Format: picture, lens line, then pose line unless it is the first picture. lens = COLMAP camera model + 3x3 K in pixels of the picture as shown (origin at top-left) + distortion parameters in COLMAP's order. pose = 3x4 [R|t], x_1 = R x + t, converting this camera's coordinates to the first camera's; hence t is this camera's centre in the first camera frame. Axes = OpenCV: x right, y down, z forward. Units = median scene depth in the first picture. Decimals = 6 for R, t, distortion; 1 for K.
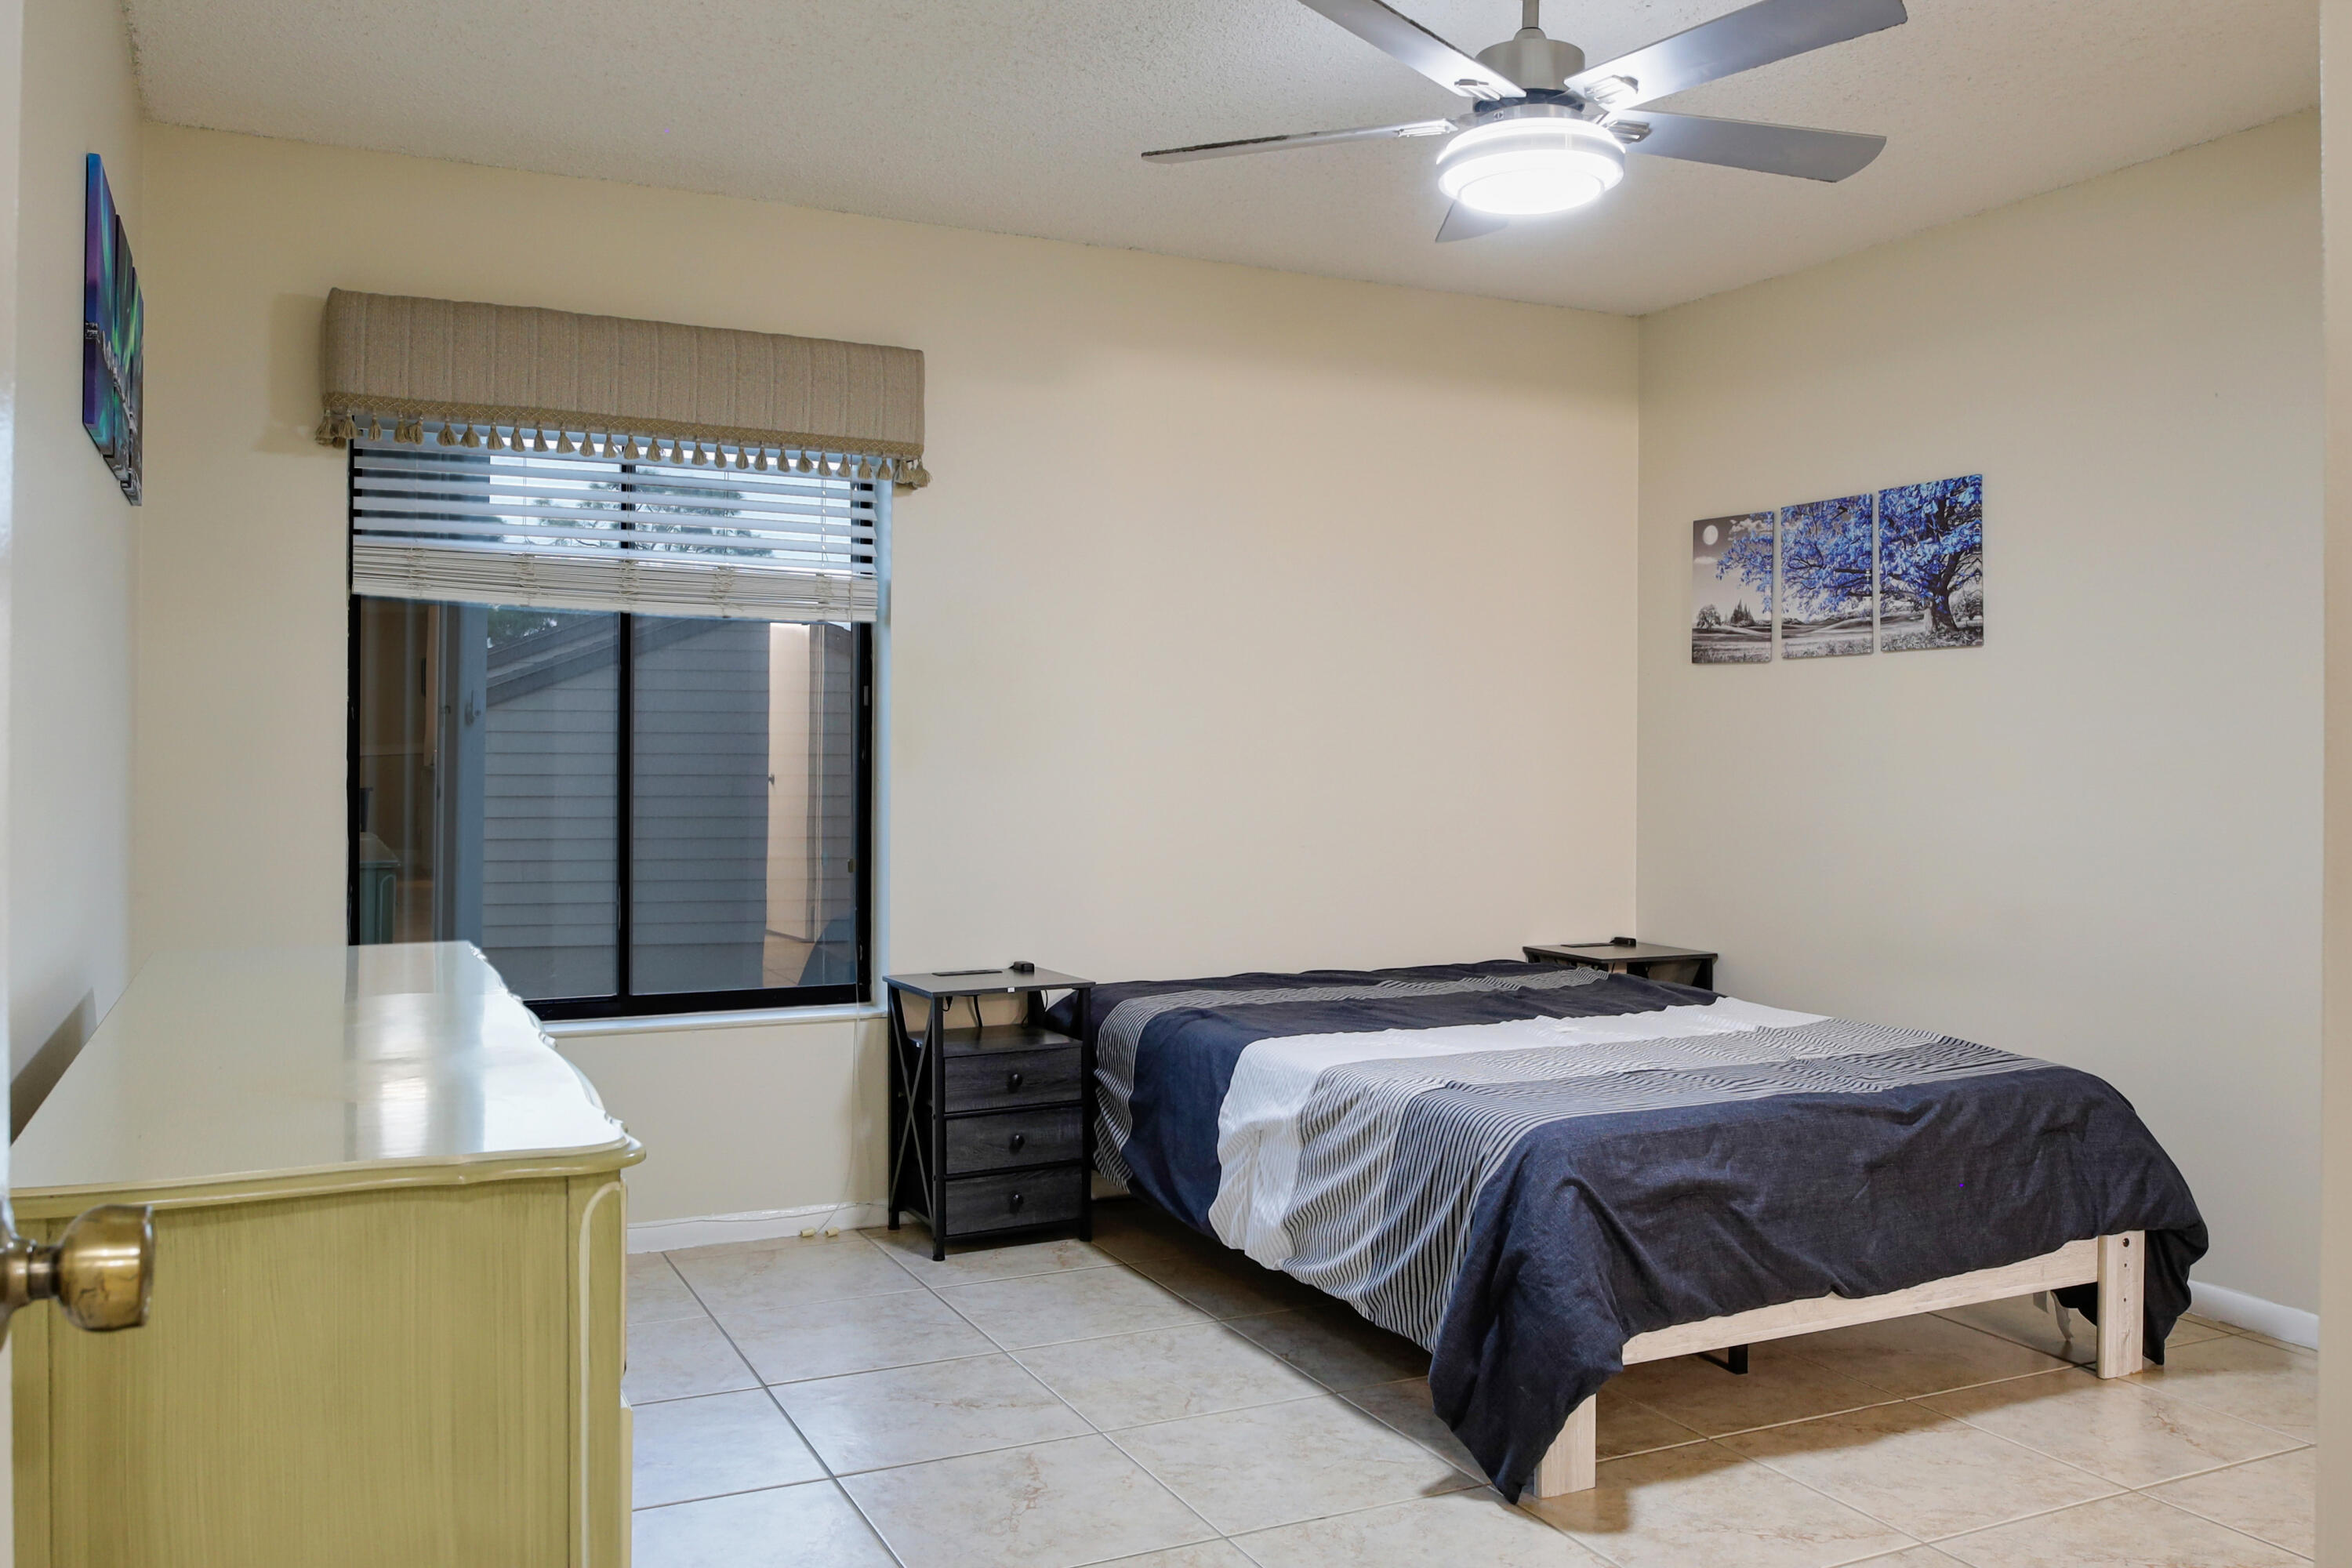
lens RADIAL K [[1857.0, 0, 1164.9], [0, 1857.0, 764.0], [0, 0, 1]] dist [-0.023500, -0.003586]
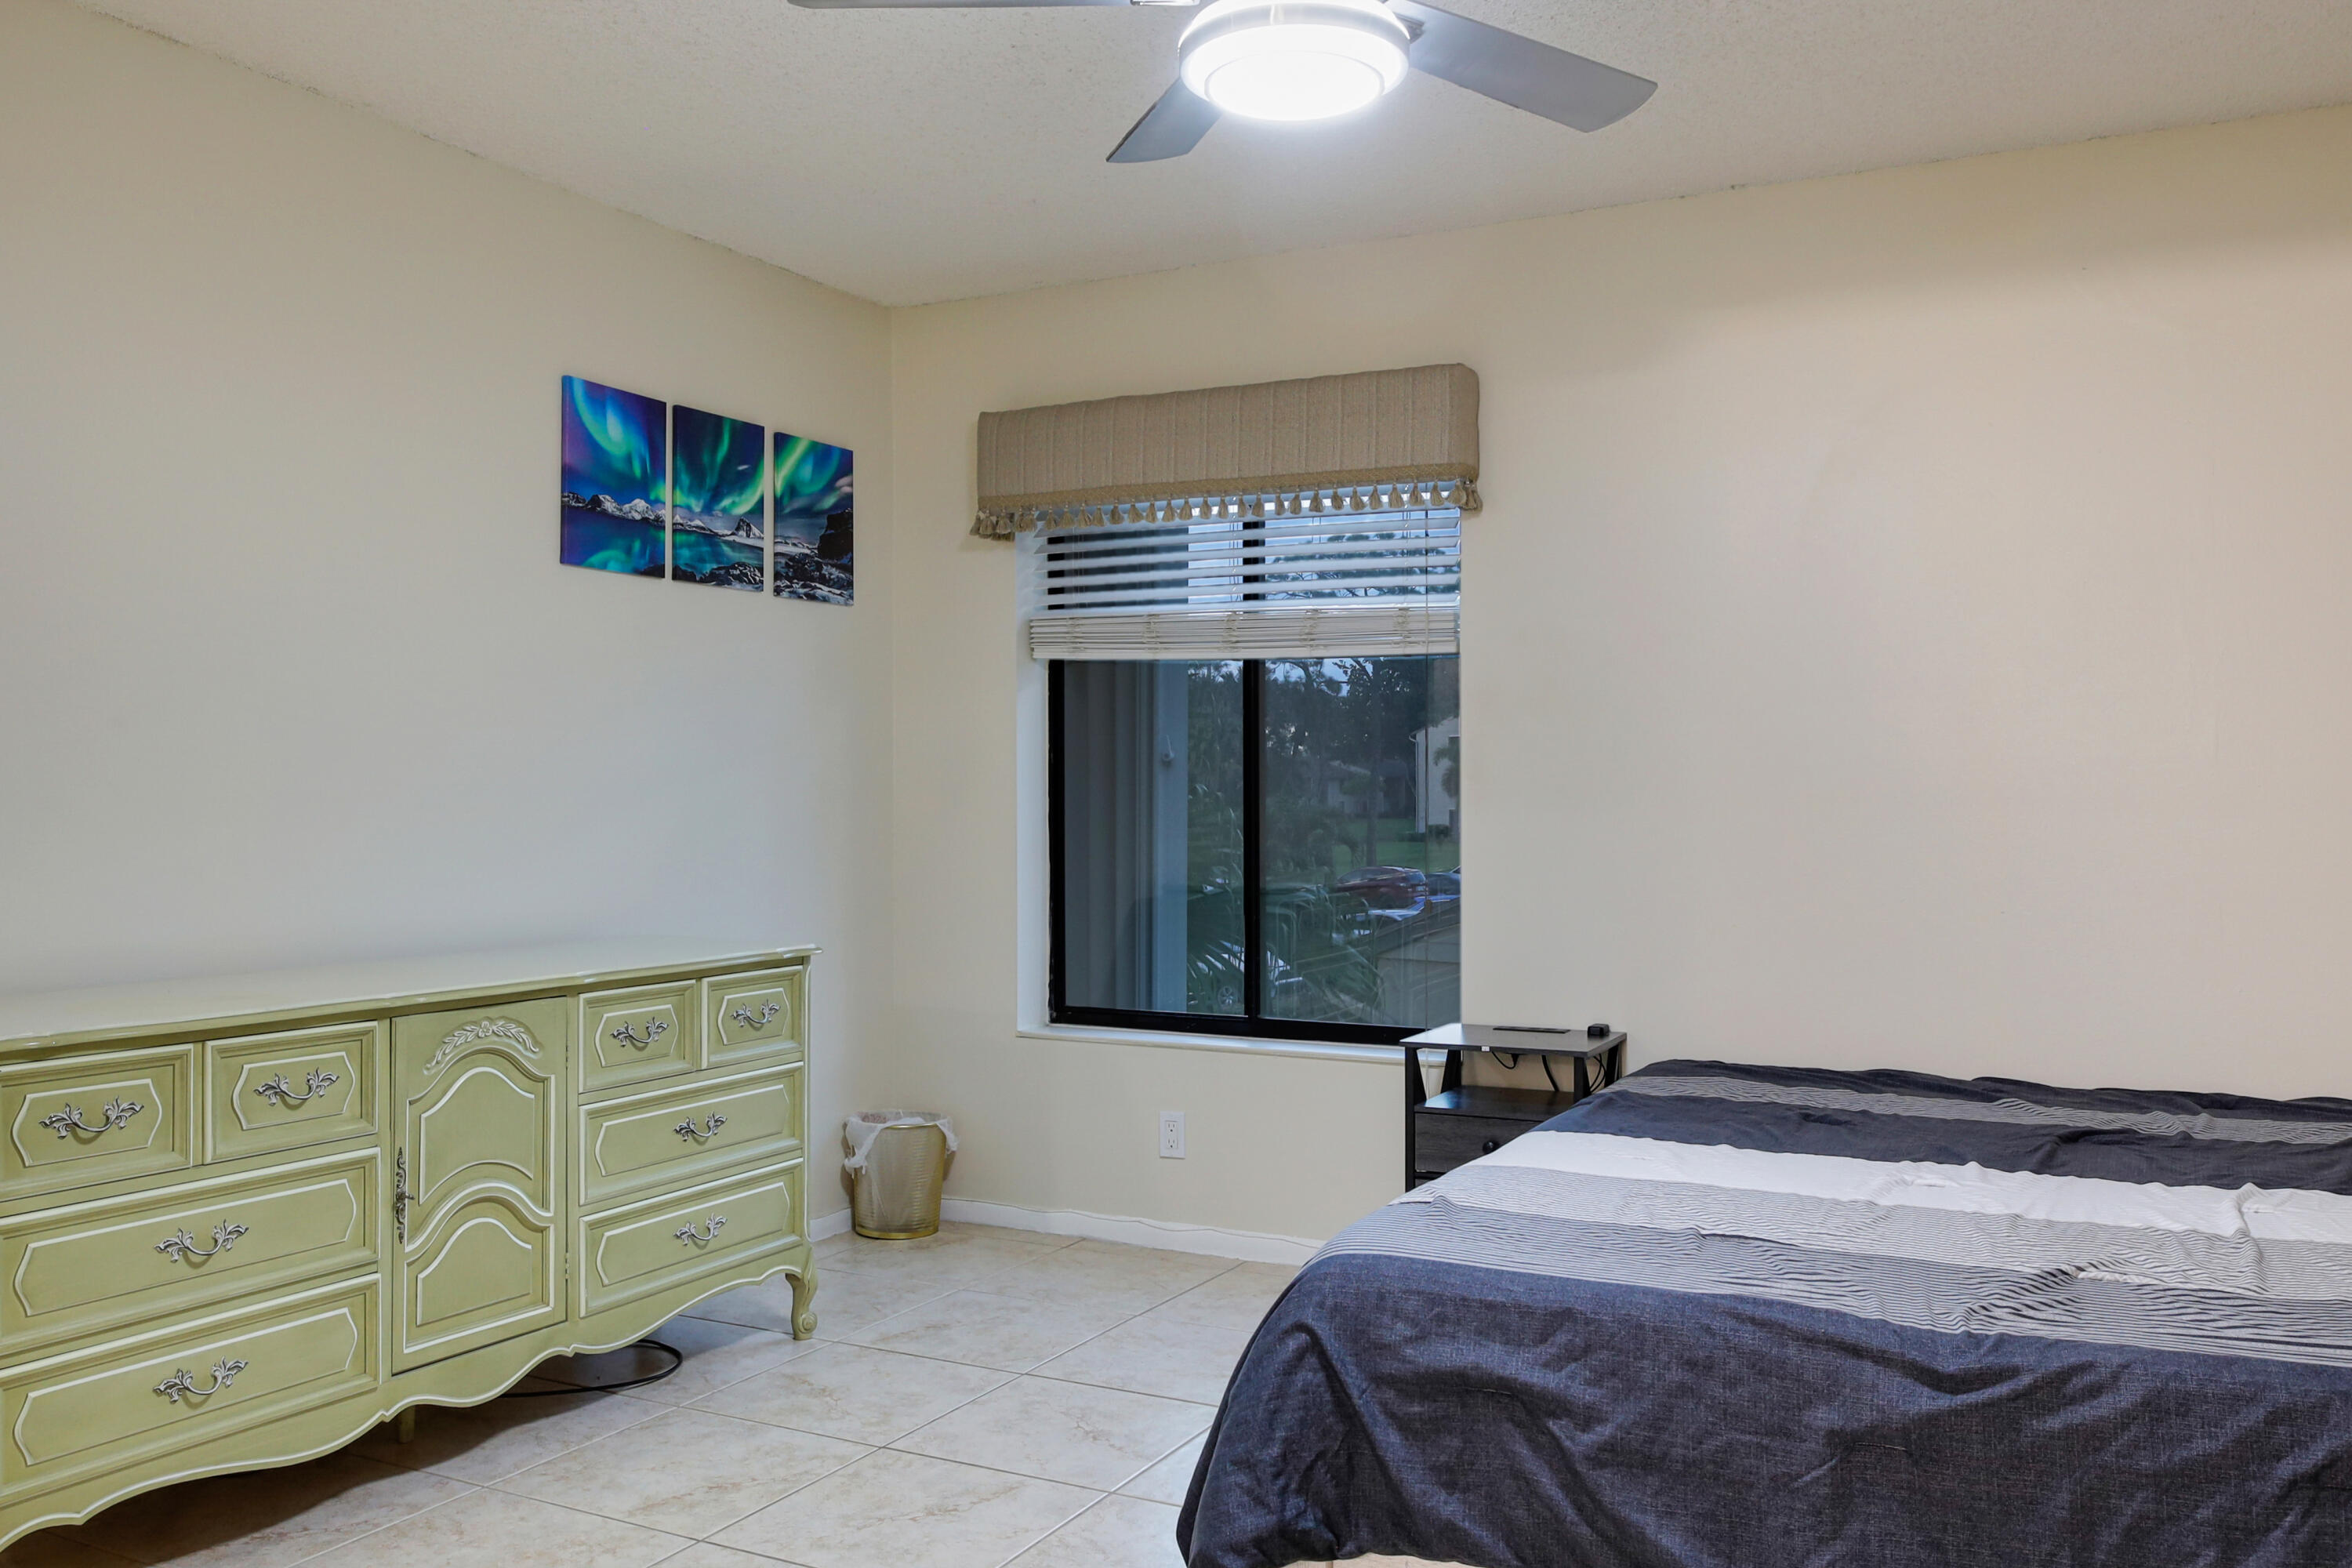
lens RADIAL K [[1857.0, 0, 1167.1], [0, 1857.0, 802.0], [0, 0, 1]] dist [-0.023500, -0.003586]
pose [[0.603059, 0.001253, -0.797696, 0.624104], [-0.003905, 0.999991, -0.001382, 0.002329], [0.797687, 0.003948, 0.603058, 0.366236]]
